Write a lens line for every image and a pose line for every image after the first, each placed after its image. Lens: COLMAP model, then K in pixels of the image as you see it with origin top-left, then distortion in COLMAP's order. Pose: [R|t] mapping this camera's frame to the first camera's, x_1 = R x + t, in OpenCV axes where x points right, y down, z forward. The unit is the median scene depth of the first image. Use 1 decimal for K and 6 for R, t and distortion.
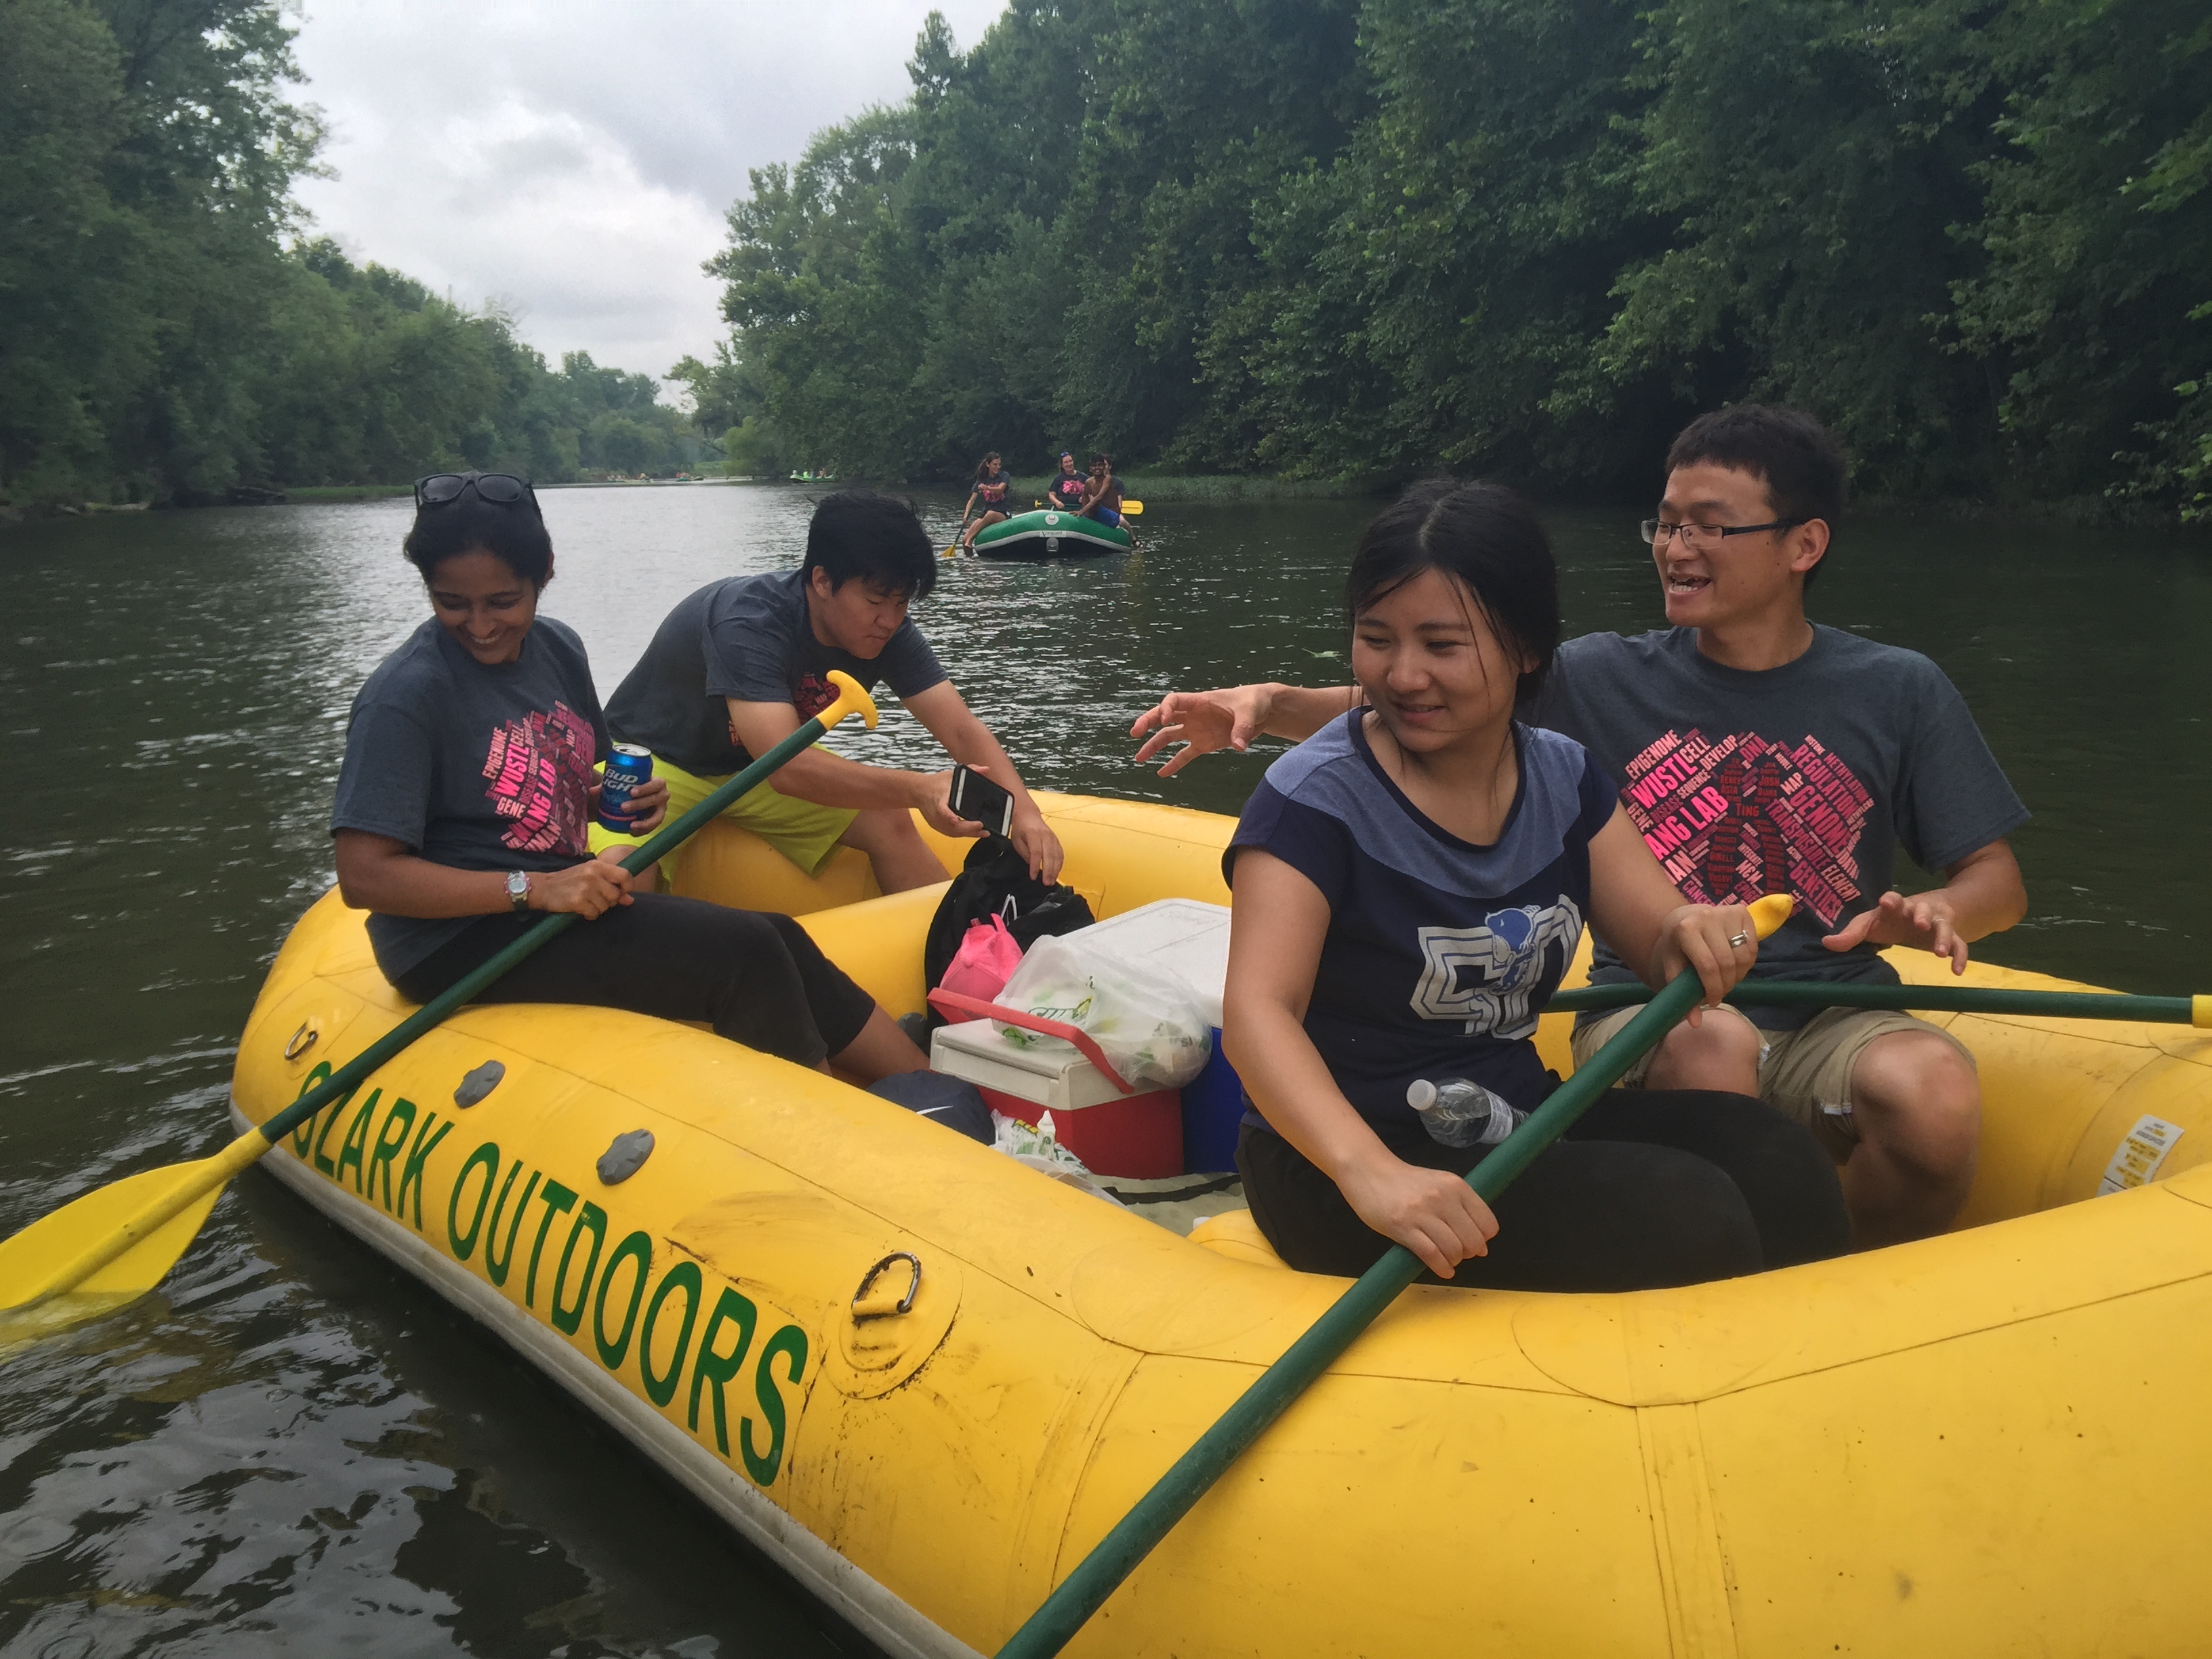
lens RADIAL K [[1867.2, 0, 1130.3], [0, 1867.2, 827.2], [0, 0, 1]] dist [0.076986, -0.129732]
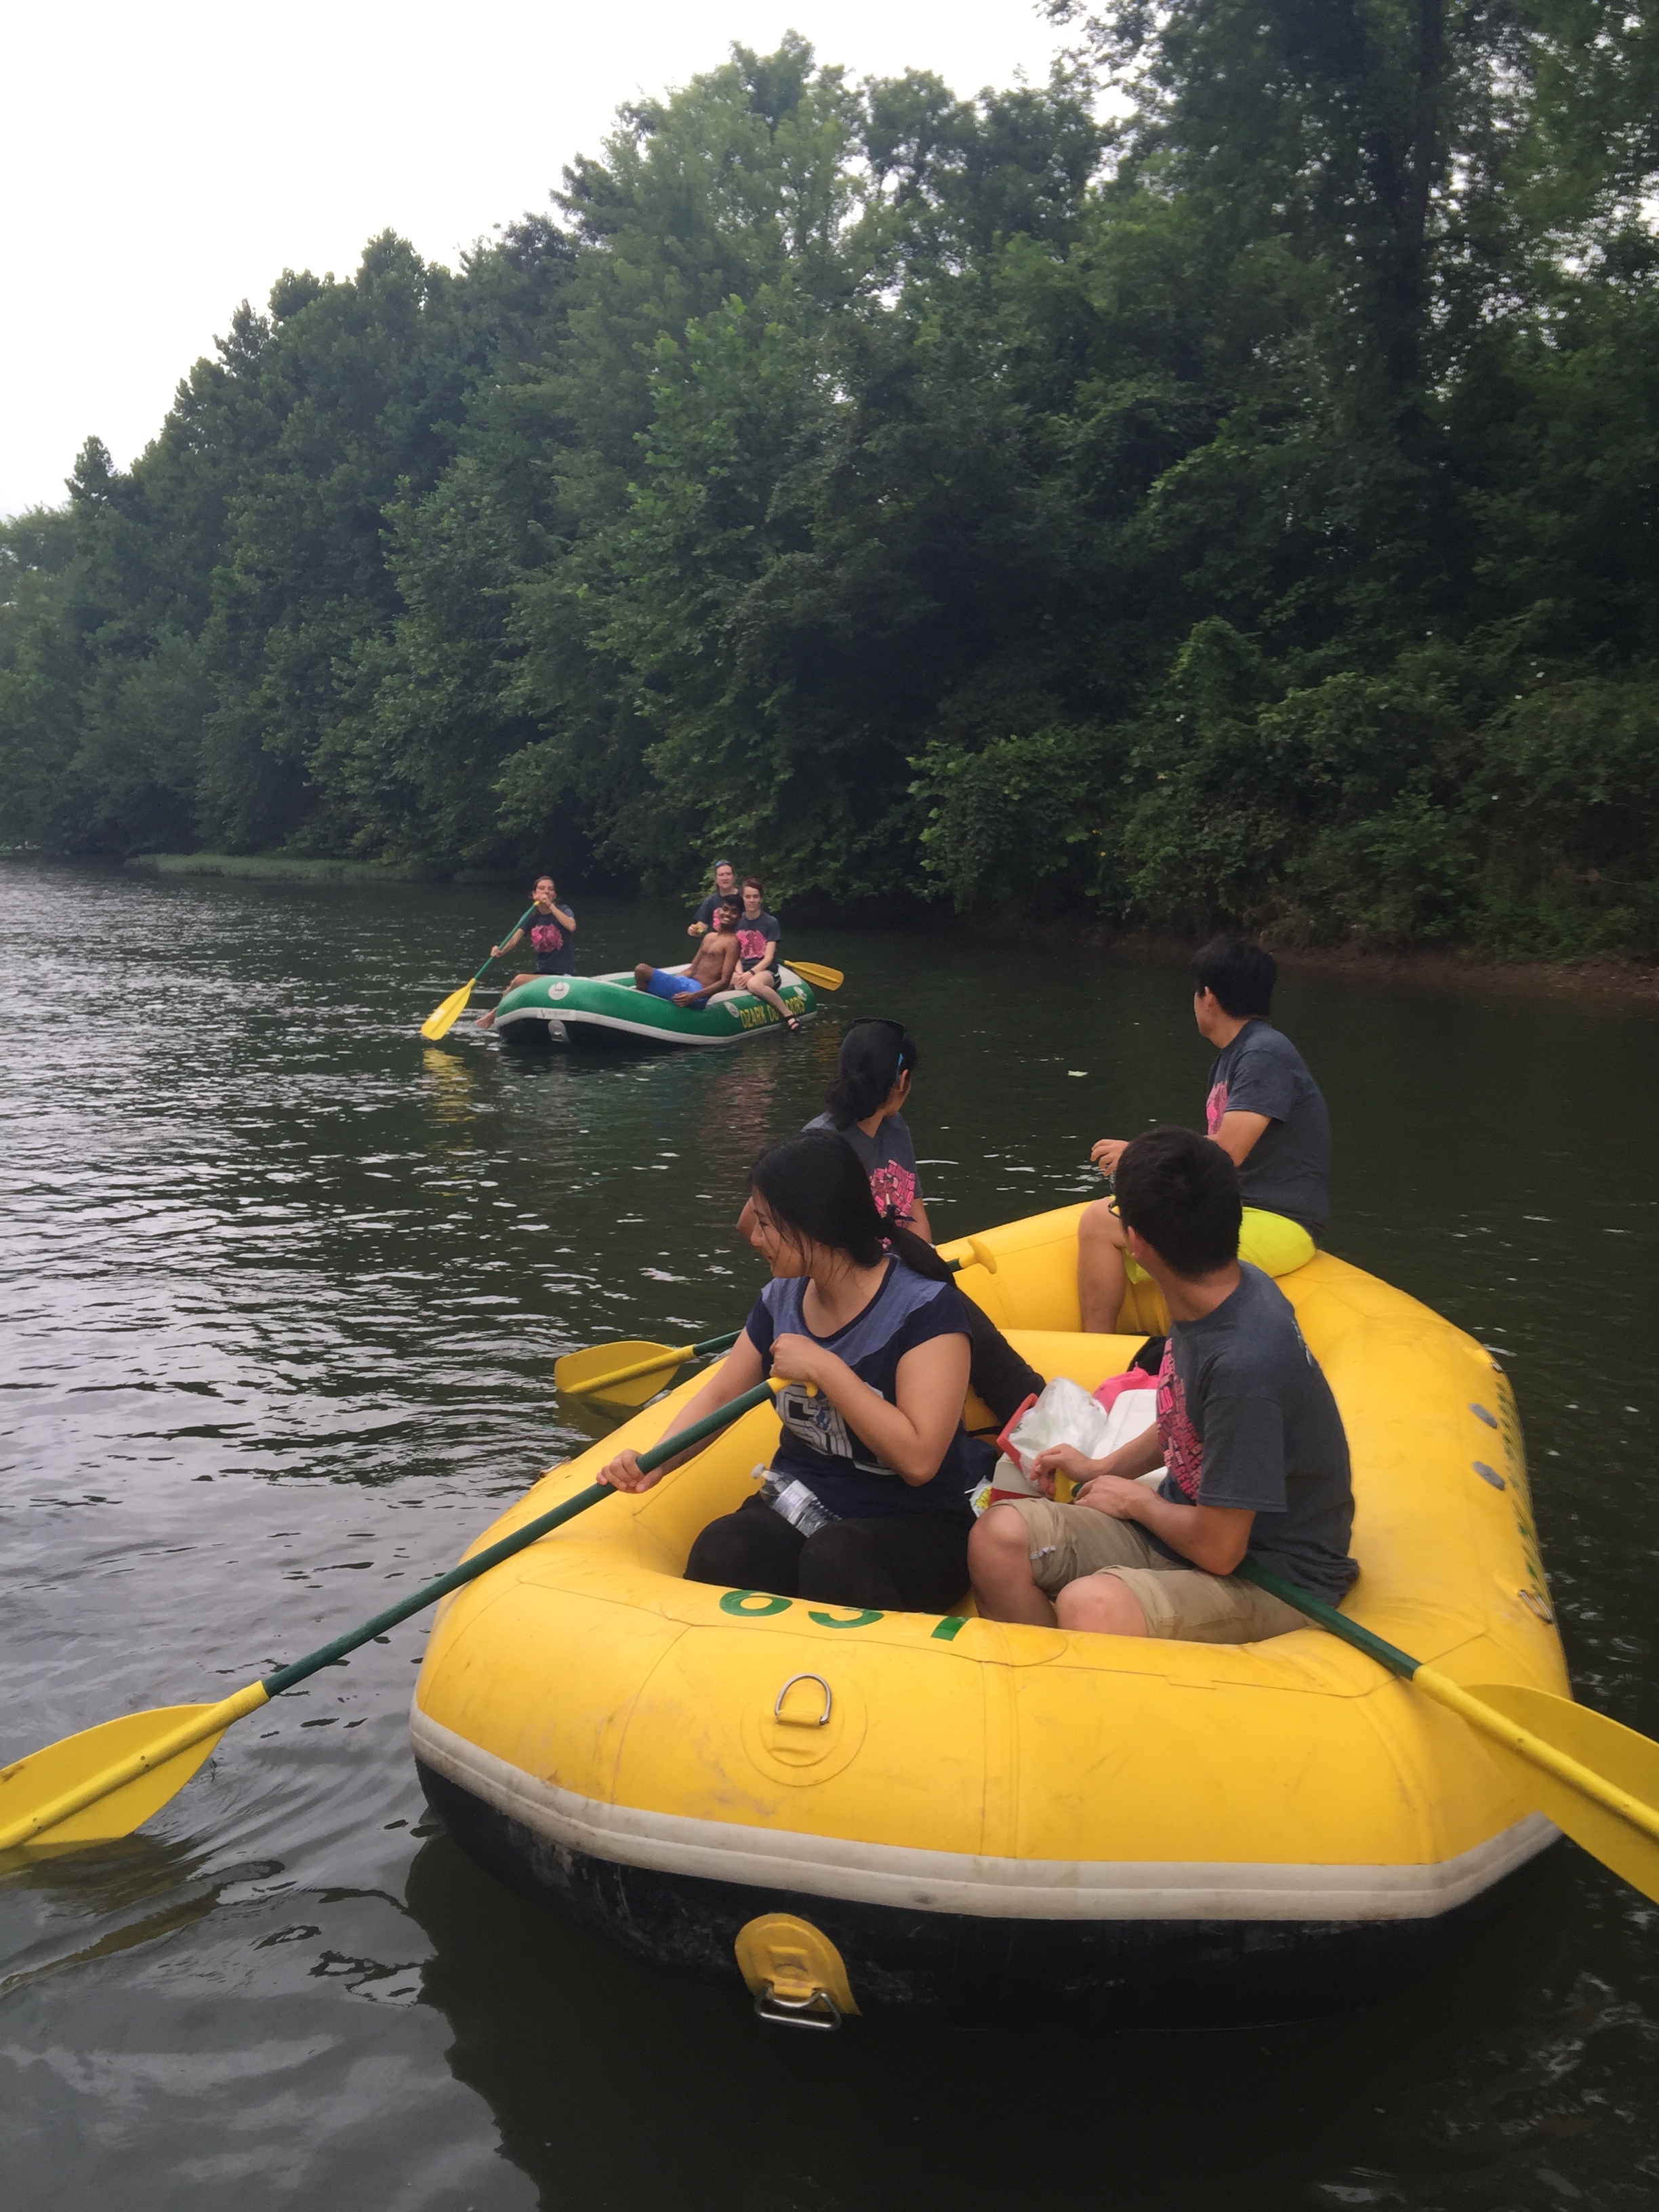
lens RADIAL K [[1906.4, 0, 851.5], [0, 1906.4, 1160.0], [0, 0, 1]] dist [0.035587, -0.097270]
pose [[0.965694, -0.009654, 0.259502, 0.036202], [0.017209, 0.999491, -0.026856, 0.035640], [-0.259111, 0.030400, 0.965369, -0.215284]]
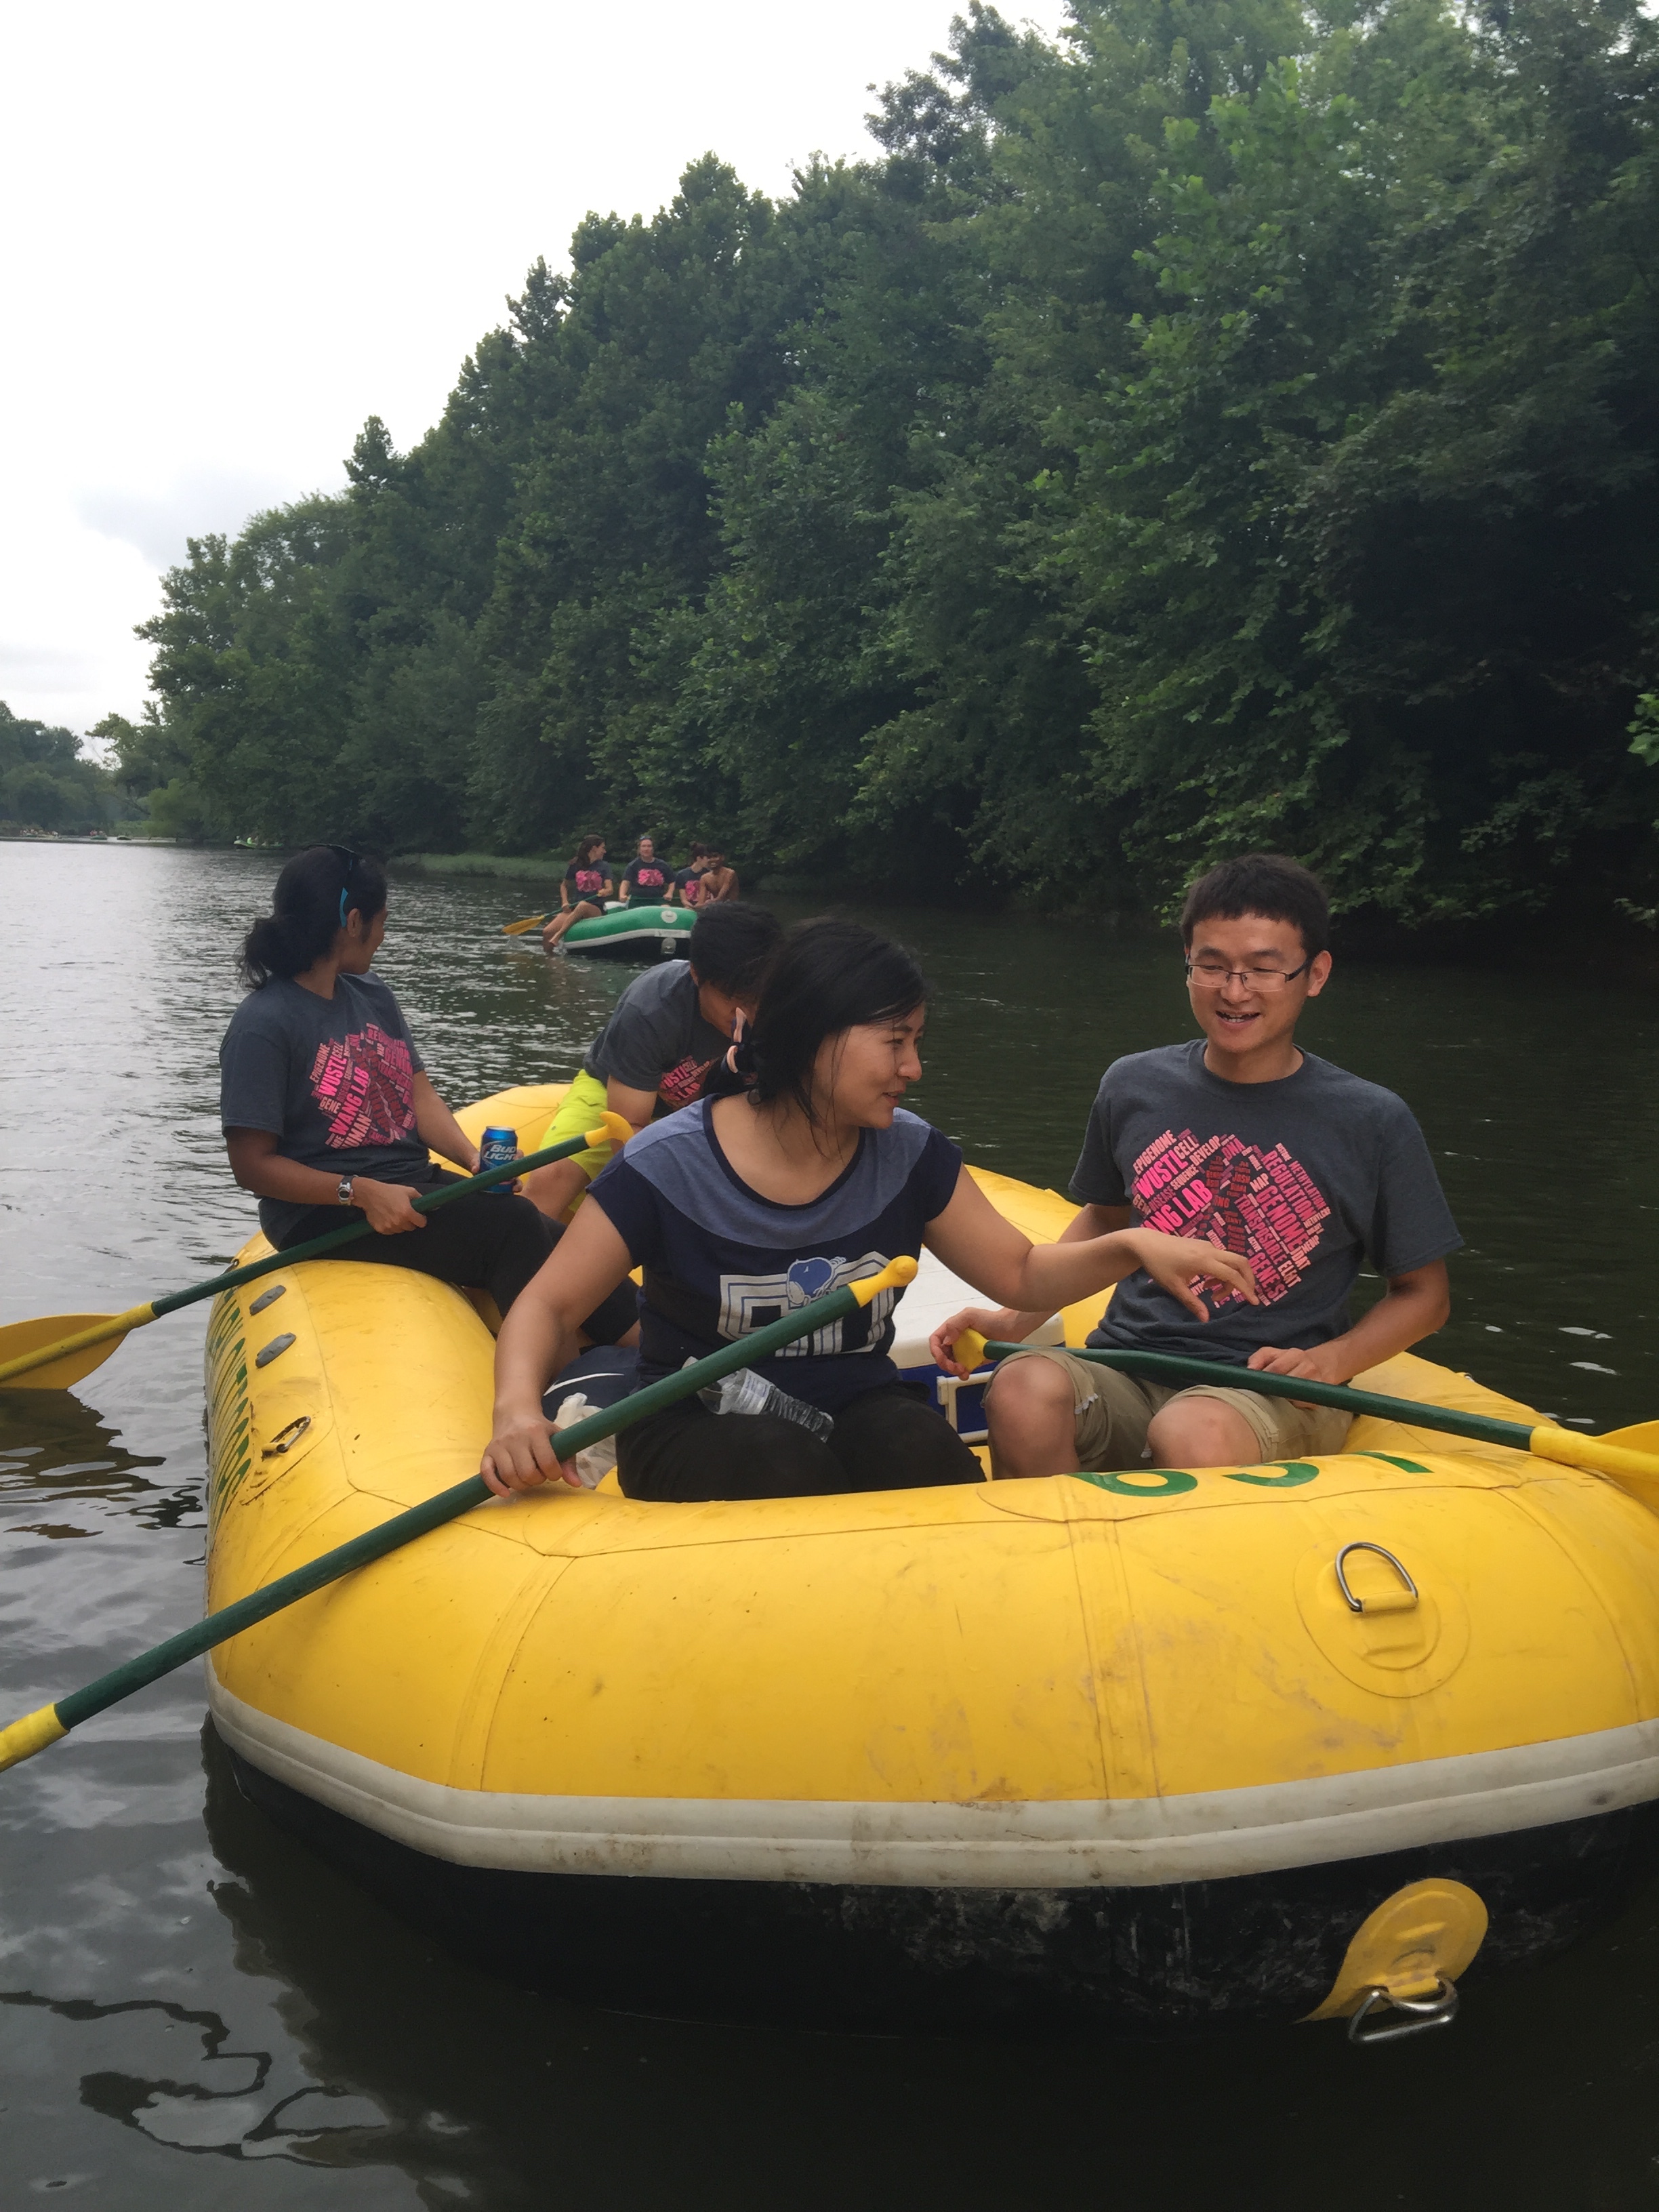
lens RADIAL K [[1895.8, 0, 819.1], [0, 1895.8, 1108.1], [0, 0, 1]] dist [0.079527, -0.140371]
pose [[0.990557, 0.038744, 0.131514, 0.019966], [-0.030838, 0.997622, -0.061632, 0.016215], [-0.133589, 0.056995, 0.989397, -0.087101]]
